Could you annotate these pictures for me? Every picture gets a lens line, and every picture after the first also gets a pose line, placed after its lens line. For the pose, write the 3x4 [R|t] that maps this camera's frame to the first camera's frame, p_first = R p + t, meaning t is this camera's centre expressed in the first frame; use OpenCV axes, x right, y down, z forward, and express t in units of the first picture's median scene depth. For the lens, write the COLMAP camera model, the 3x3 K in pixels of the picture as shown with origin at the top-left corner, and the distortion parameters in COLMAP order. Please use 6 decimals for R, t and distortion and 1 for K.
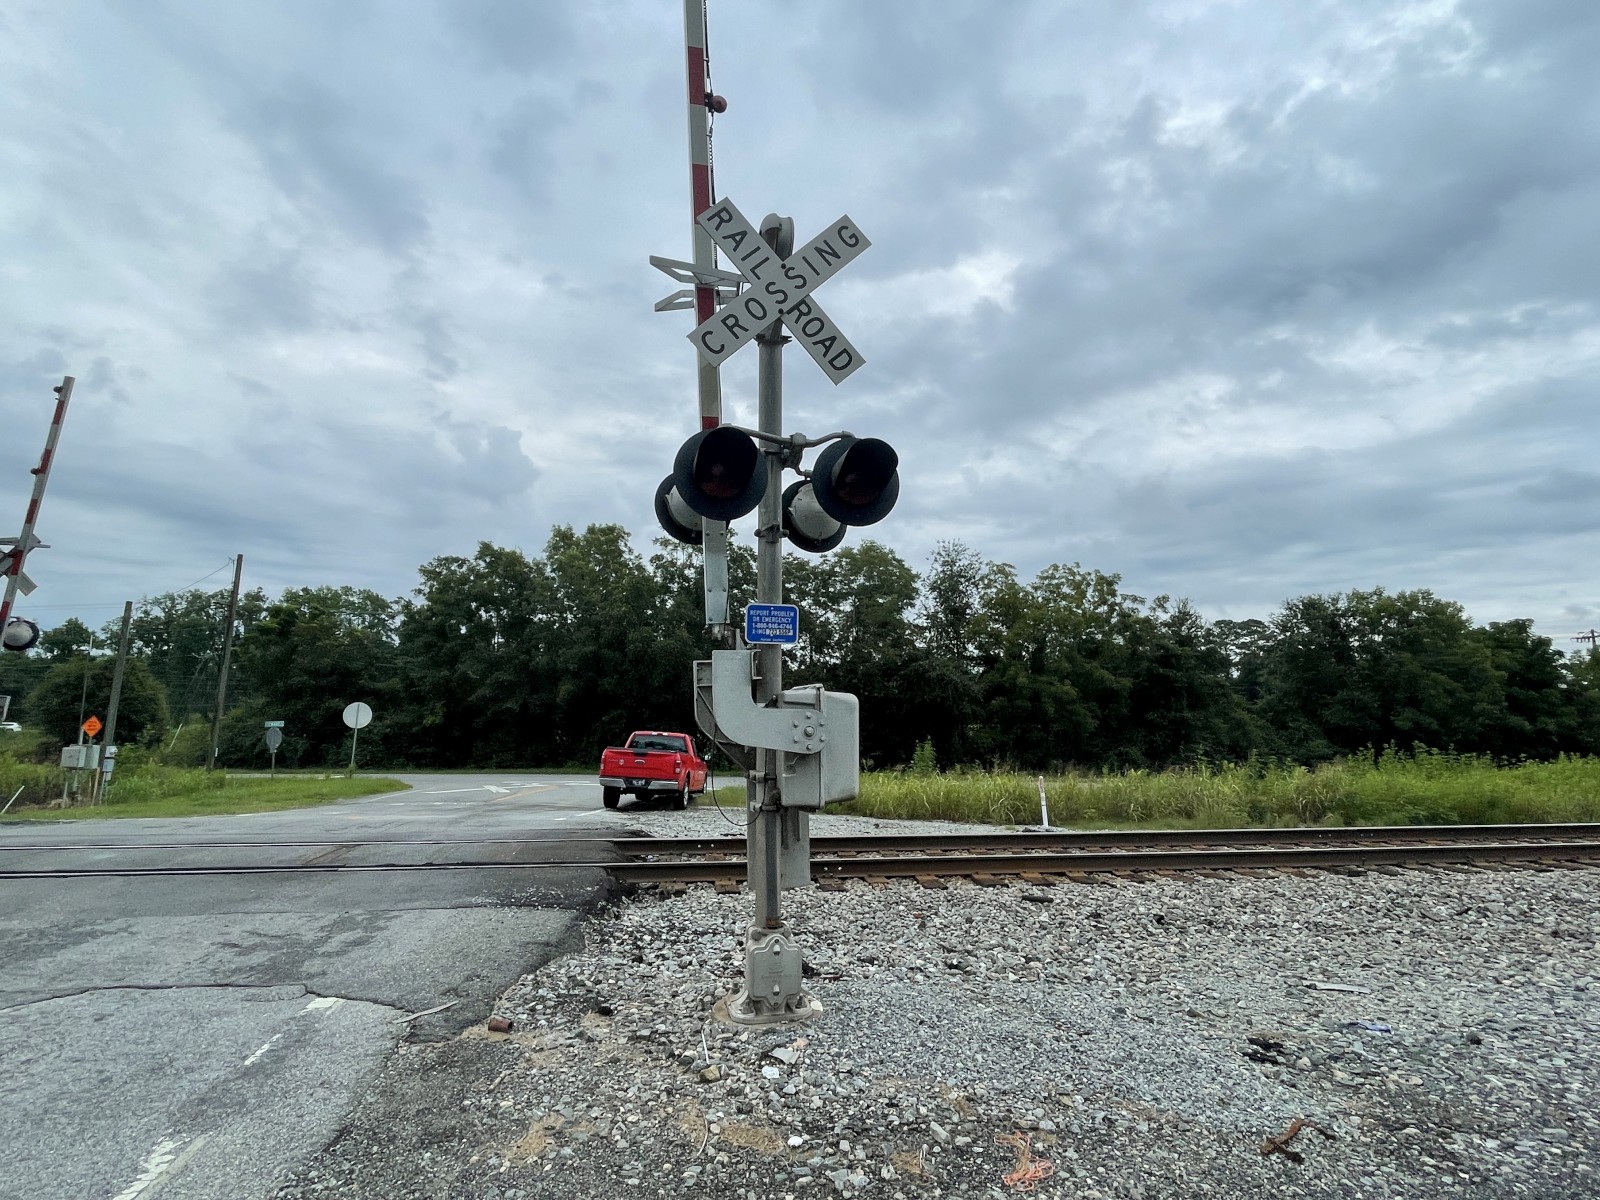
lens RADIAL K [[986.2, 0, 800.0], [0, 986.2, 600.0], [0, 0, 1]] dist [0.034149, -0.000066]
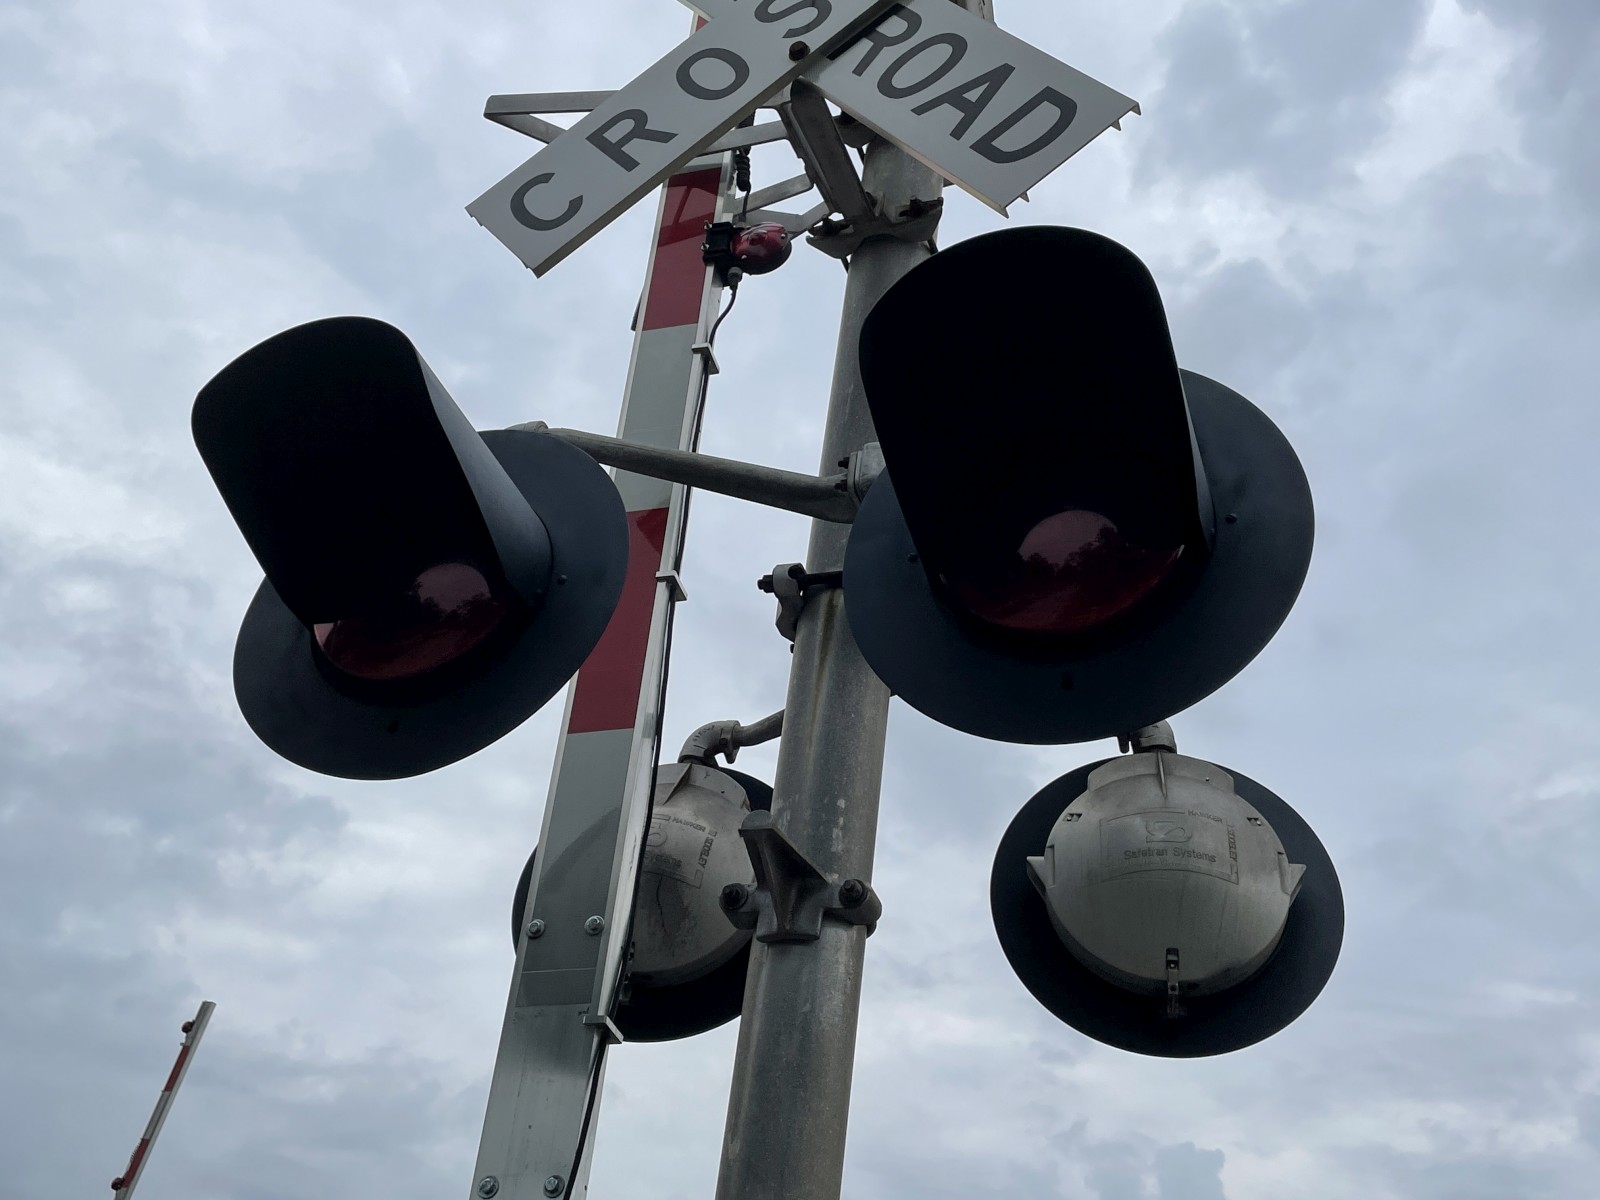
lens RADIAL K [[1745.0, 0, 802.4], [0, 1745.0, 526.4], [0, 0, 1]] dist [-0.006952, -0.019561]
pose [[0.844472, -0.235916, -0.480844, 0.047703], [-0.048145, 0.860696, -0.506837, 0.014854], [0.533431, 0.451160, 0.715476, 0.195239]]
